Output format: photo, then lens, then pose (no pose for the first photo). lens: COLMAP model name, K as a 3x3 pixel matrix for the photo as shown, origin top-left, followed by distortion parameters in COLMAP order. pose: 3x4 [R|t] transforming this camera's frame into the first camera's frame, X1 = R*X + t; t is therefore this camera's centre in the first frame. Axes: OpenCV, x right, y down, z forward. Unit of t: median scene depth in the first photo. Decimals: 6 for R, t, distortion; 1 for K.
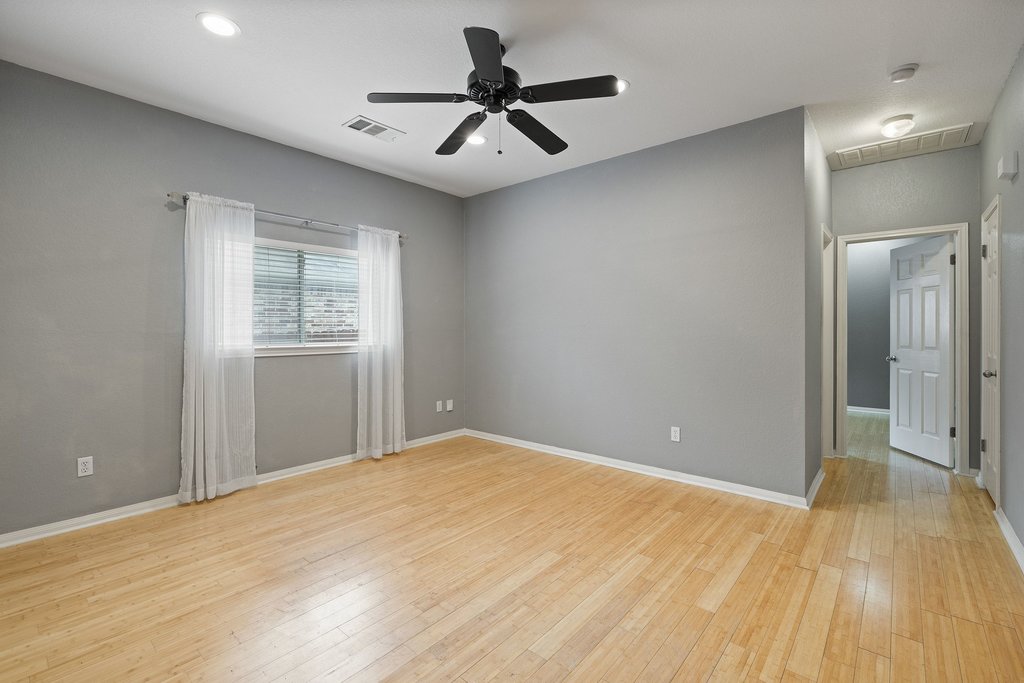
lens RADIAL K [[456.4, 0, 518.0], [0, 456.4, 333.6], [0, 0, 1]] dist [-0.000035, 0.000503]
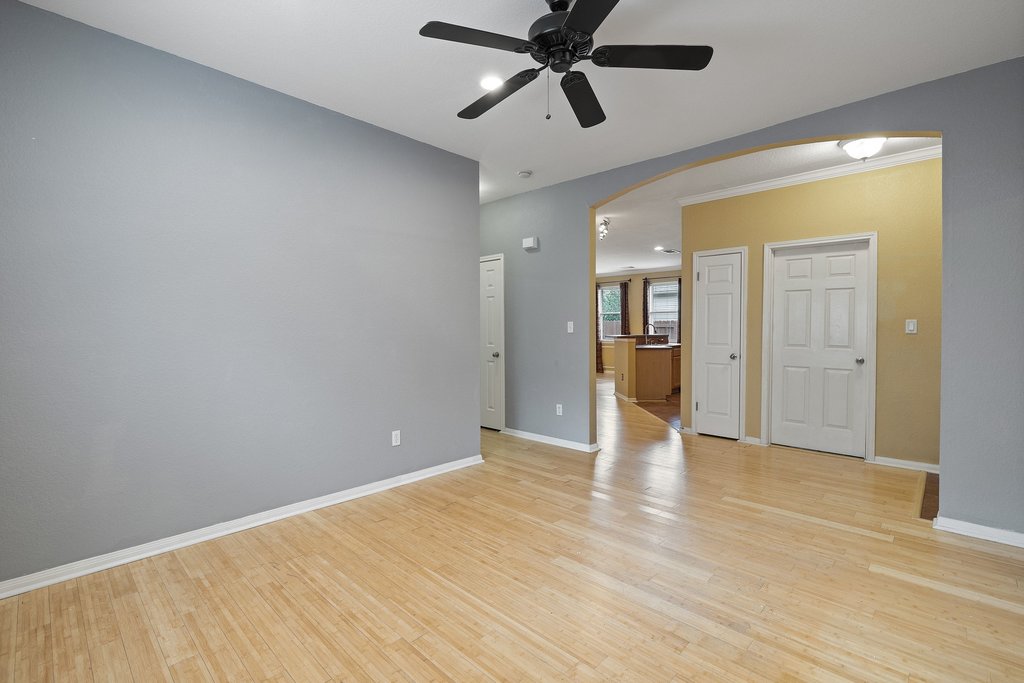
lens RADIAL K [[456.4, 0, 517.9], [0, 456.4, 338.7], [0, 0, 1]] dist [-0.000035, 0.000503]
pose [[0.053950, -0.019717, 0.998349, -0.611568], [0.007781, 0.999783, 0.019325, -0.006029], [-0.998513, 0.006725, 0.054091, 0.705213]]
